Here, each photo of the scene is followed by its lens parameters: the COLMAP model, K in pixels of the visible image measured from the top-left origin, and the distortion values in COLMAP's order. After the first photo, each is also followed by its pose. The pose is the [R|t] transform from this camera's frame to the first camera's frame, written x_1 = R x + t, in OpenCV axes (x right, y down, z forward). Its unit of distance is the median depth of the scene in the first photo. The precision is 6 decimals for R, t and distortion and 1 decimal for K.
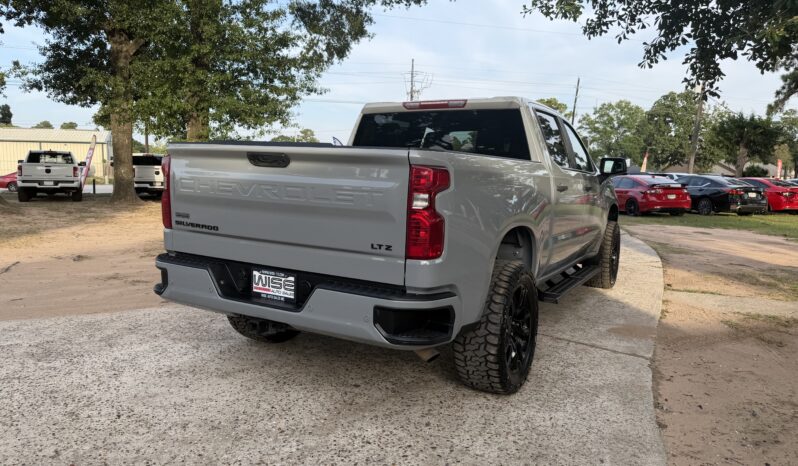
lens RADIAL K [[543.9, 0, 389.1], [0, 543.9, 234.5], [0, 0, 1]] dist [0.088927, -0.110570]
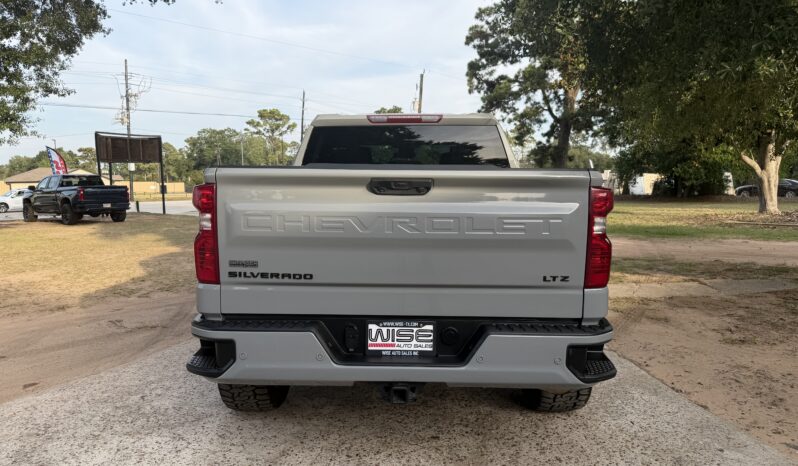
lens RADIAL K [[558.3, 0, 389.2], [0, 558.3, 233.7], [0, 0, 1]] dist [0.067525, -0.121134]
pose [[0.885009, -0.071517, 0.460049, -0.483886], [0.081962, 0.996632, -0.002741, -0.050634], [-0.458303, 0.040133, 0.887890, 0.204845]]
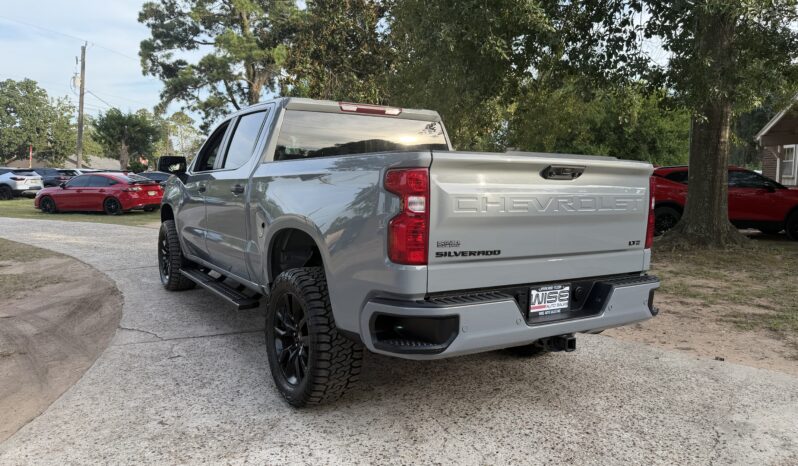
lens RADIAL K [[558.3, 0, 389.2], [0, 558.3, 233.7], [0, 0, 1]] dist [0.067525, -0.121134]
pose [[0.482668, -0.107538, 0.869176, -0.974753], [0.101529, 0.992612, 0.066429, -0.097403], [-0.869898, 0.056184, 0.490021, 0.603138]]
